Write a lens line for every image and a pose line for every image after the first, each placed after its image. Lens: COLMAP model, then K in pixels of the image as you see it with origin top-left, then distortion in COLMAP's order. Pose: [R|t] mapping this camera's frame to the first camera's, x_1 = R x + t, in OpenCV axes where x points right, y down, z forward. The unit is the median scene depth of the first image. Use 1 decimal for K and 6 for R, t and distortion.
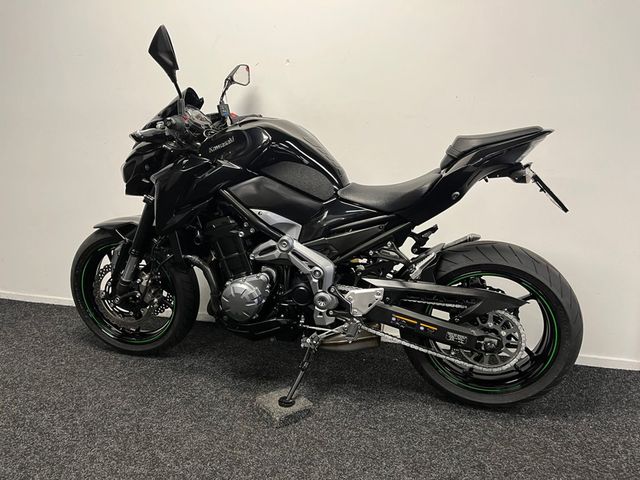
lens RADIAL K [[485.8, 0, 318.8], [0, 485.8, 236.3], [0, 0, 1]] dist [0.083857, -0.110205]
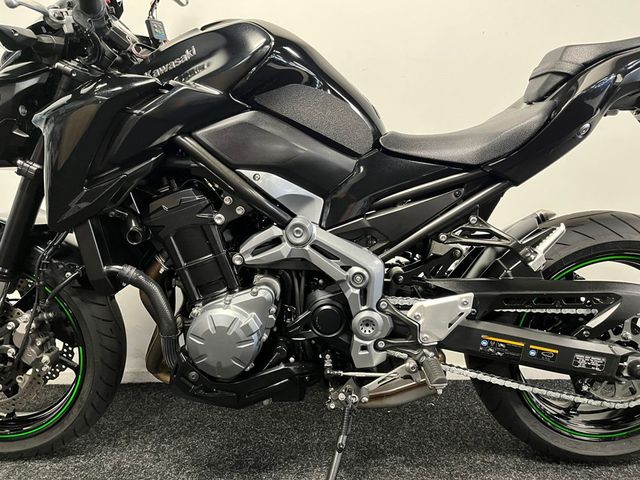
lens RADIAL K [[485.8, 0, 322.8], [0, 485.8, 236.3], [0, 0, 1]] dist [0.083857, -0.110205]
pose [[0.969678, -0.057808, 0.237451, -0.178142], [0.073080, 0.995752, -0.056018, 0.055192], [-0.233204, 0.071672, 0.969783, 0.436452]]
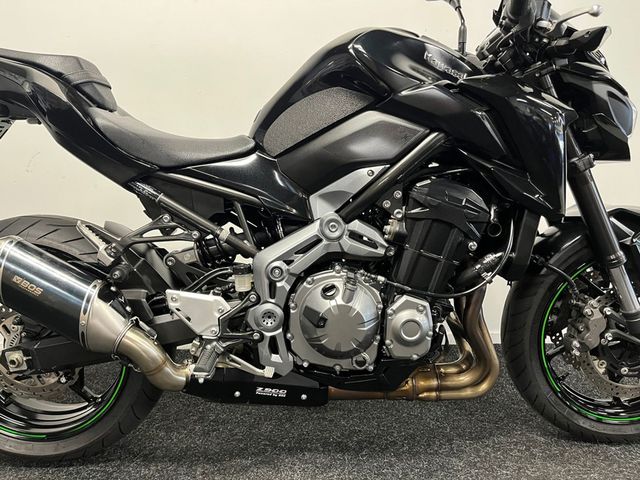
lens RADIAL K [[485.8, 0, 324.0], [0, 485.8, 234.6], [0, 0, 1]] dist [0.083857, -0.110205]
pose [[0.970797, -0.084570, 0.224504, -0.105922], [0.084521, 0.996373, 0.009846, 0.031558], [-0.224522, 0.009417, 0.974424, 0.315904]]
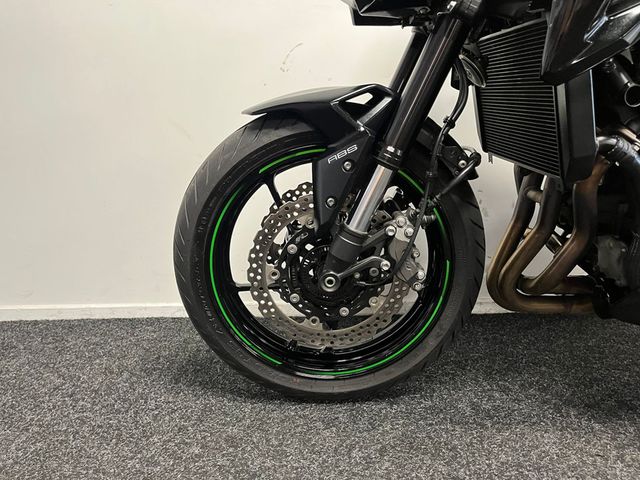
lens RADIAL K [[485.8, 0, 319.6], [0, 485.8, 238.9], [0, 0, 1]] dist [0.083857, -0.110205]
pose [[0.969371, -0.088300, 0.229180, -0.597420], [0.079855, 0.995750, 0.045883, 0.084895], [-0.232258, -0.026177, 0.972302, 0.699528]]
